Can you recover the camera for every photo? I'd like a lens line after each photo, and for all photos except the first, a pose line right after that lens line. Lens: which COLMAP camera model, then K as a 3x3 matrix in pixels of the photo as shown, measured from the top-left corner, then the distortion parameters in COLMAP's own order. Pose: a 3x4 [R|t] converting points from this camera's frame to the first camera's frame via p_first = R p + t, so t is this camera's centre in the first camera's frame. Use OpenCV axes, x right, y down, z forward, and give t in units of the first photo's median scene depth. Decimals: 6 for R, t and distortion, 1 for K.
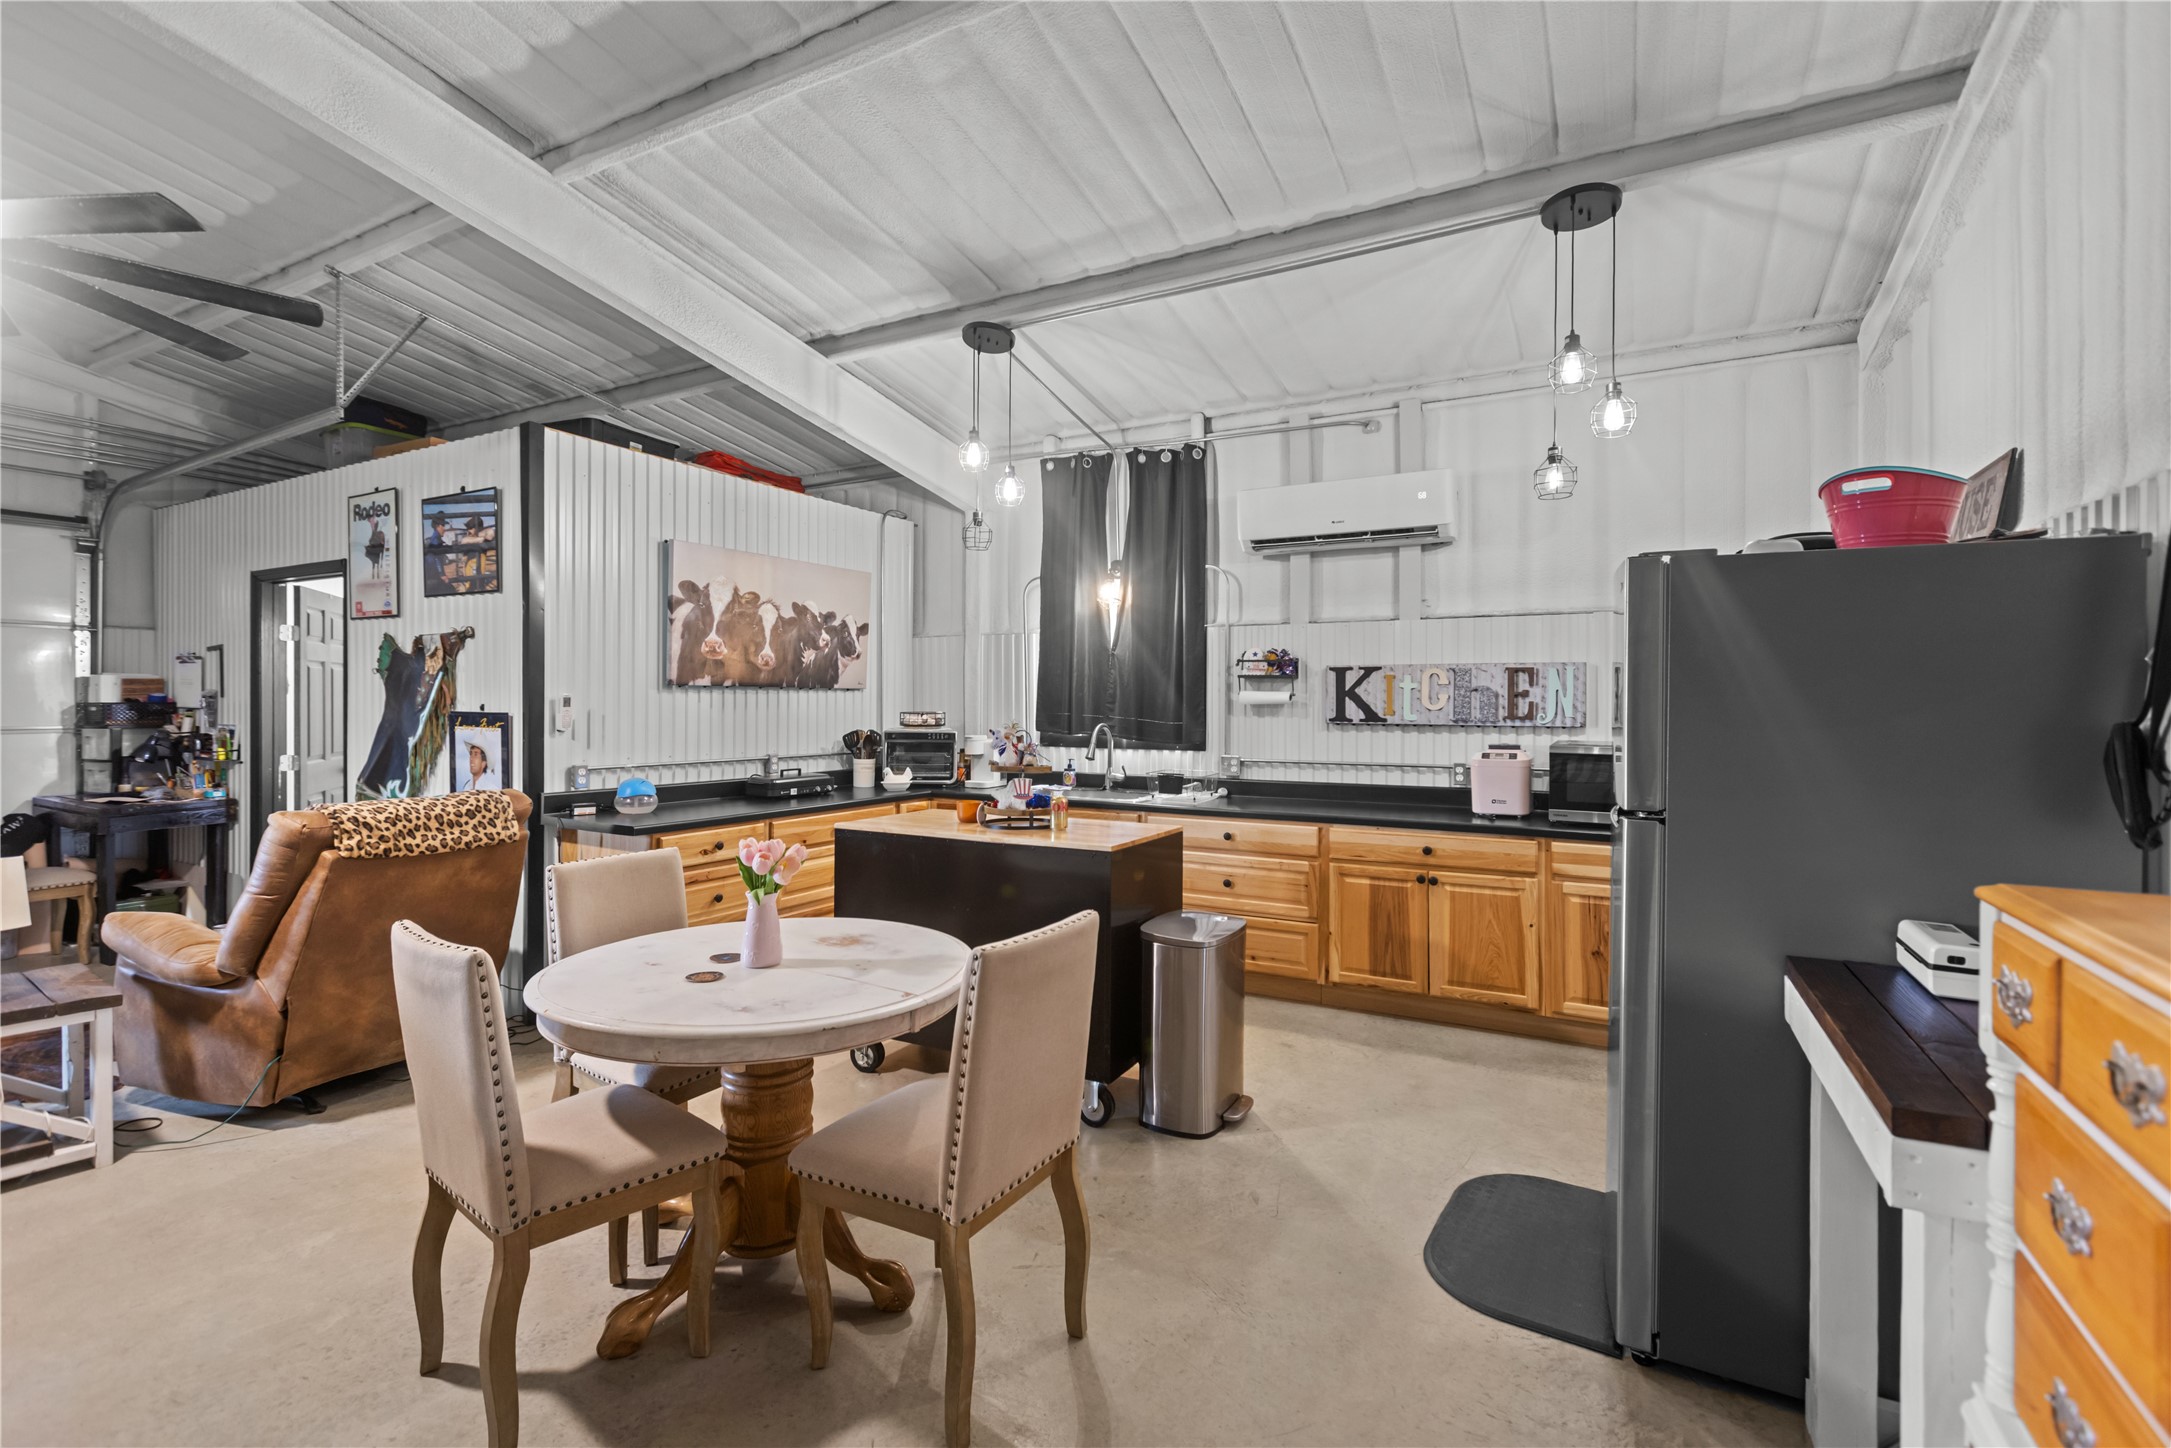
lens RADIAL K [[968.2, 0, 1072.5], [0, 968.2, 707.4], [0, 0, 1]] dist [0.000606, -0.000057]
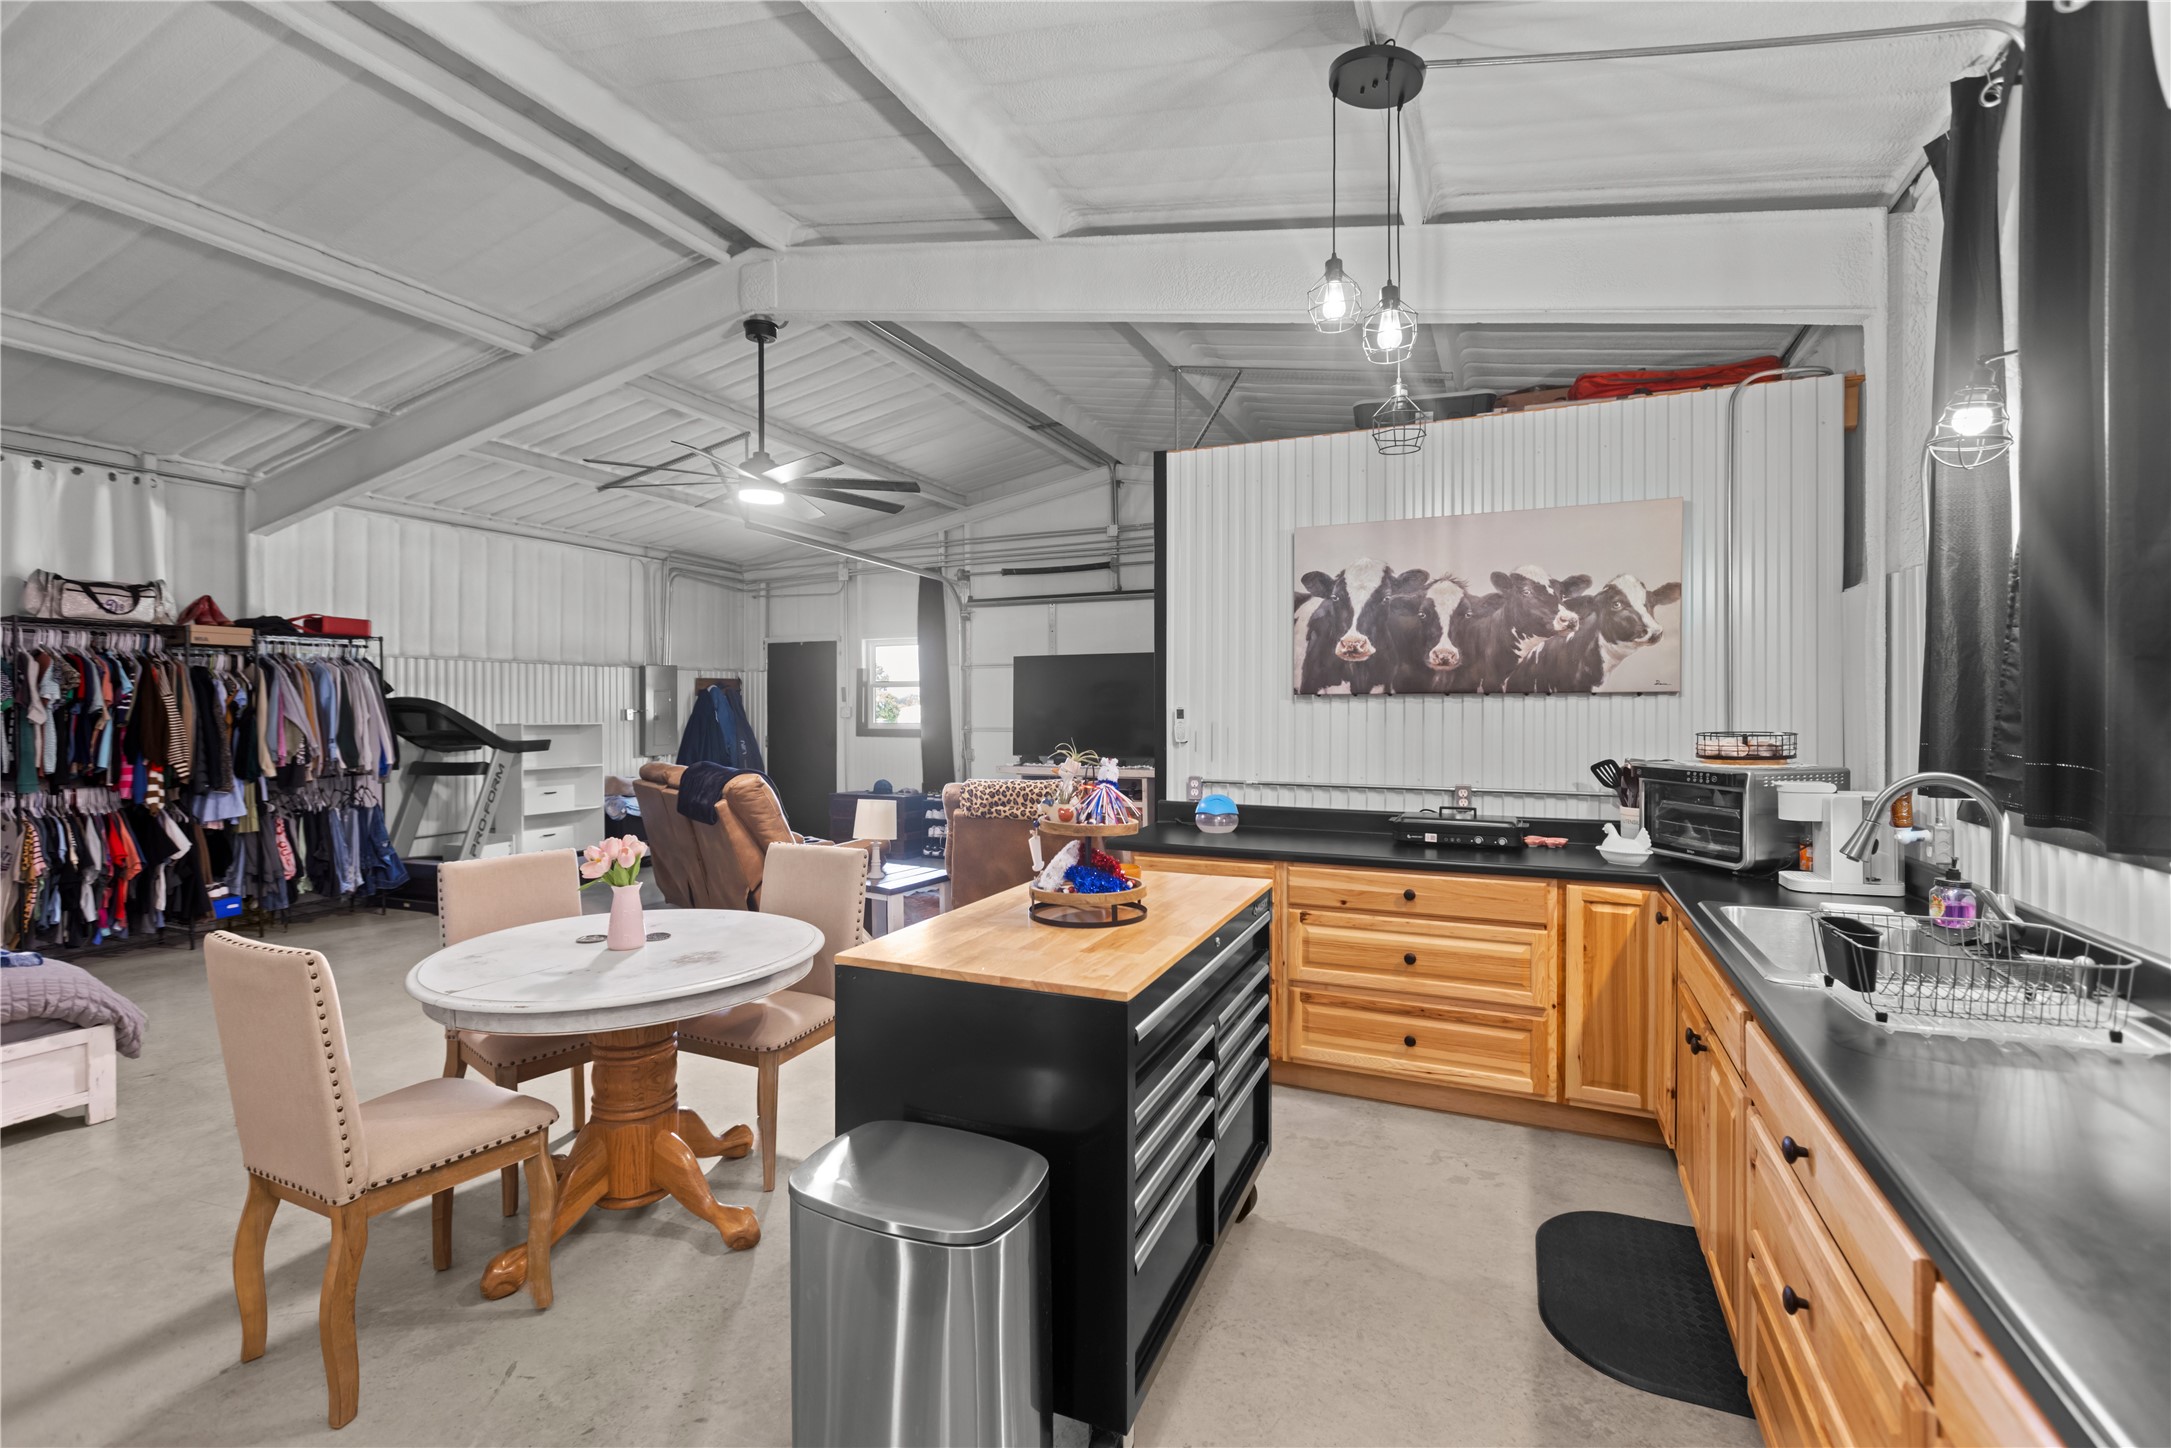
lens RADIAL K [[968.2, 0, 1072.5], [0, 968.2, 707.4], [0, 0, 1]] dist [0.000606, -0.000057]
pose [[0.087164, -0.003525, -0.996188, 0.429070], [-0.003626, 0.999986, -0.003856, -0.006991], [0.996187, 0.003948, 0.087150, 0.698598]]
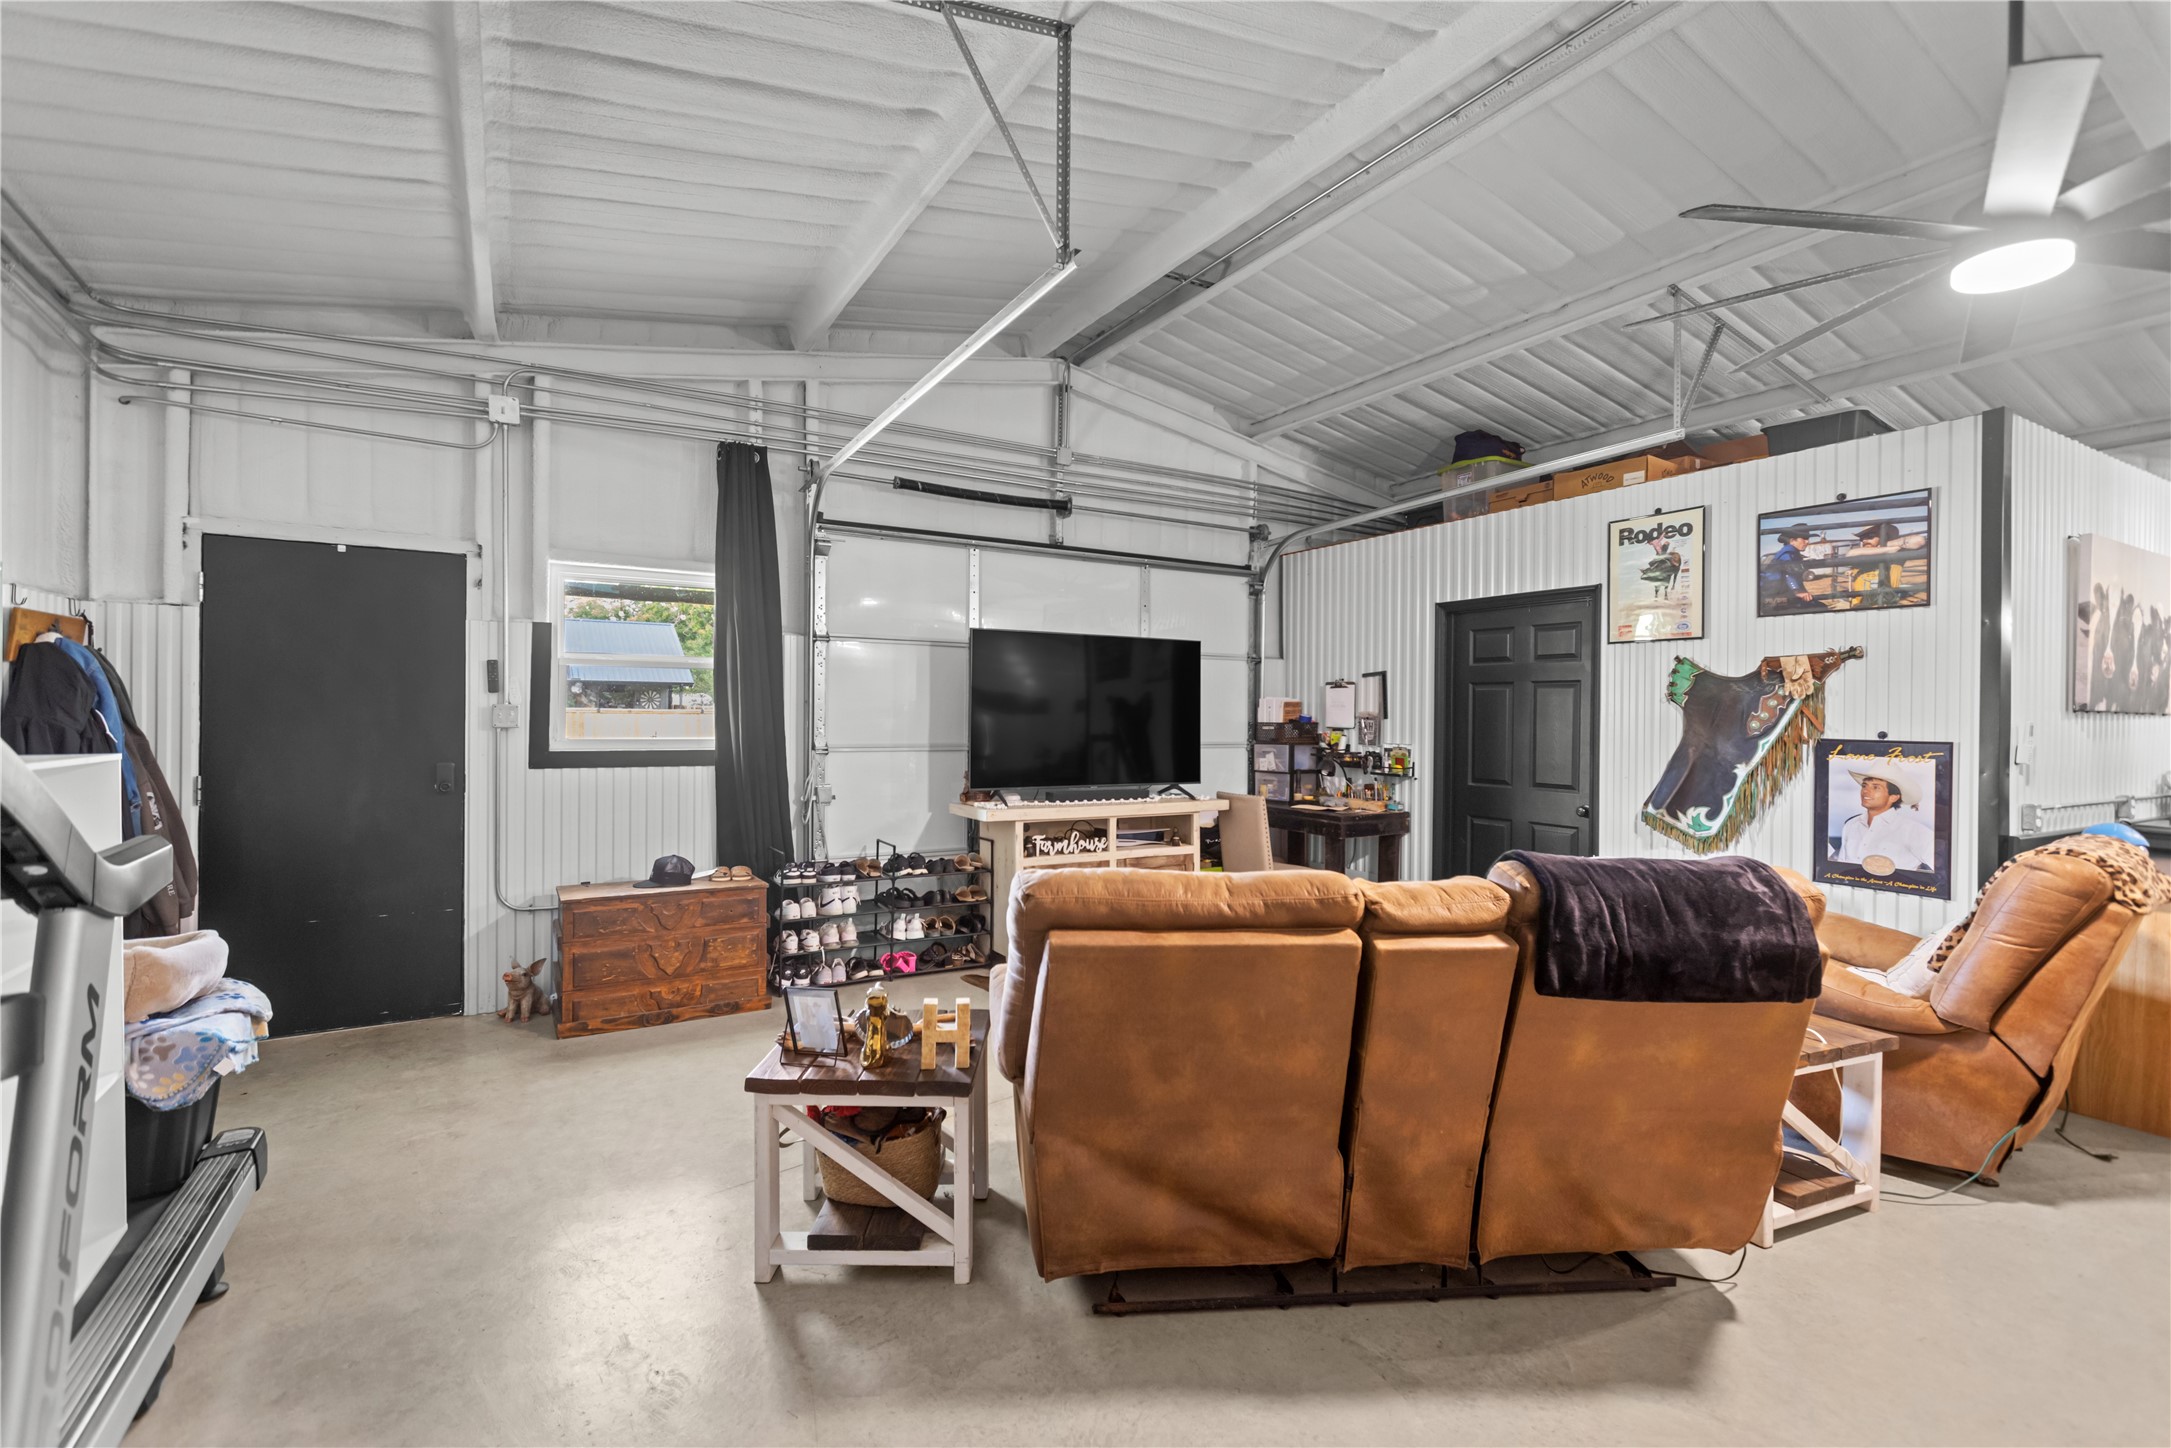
lens RADIAL K [[964.1, 0, 1085.5], [0, 964.1, 724.0], [0, 0, 1]] dist [0.001920, -0.000012]
pose [[0.869963, 0.010340, -0.493008, -0.726593], [-0.011127, 0.999937, 0.001336, -0.002710], [0.492991, 0.004324, 0.870024, -0.137273]]
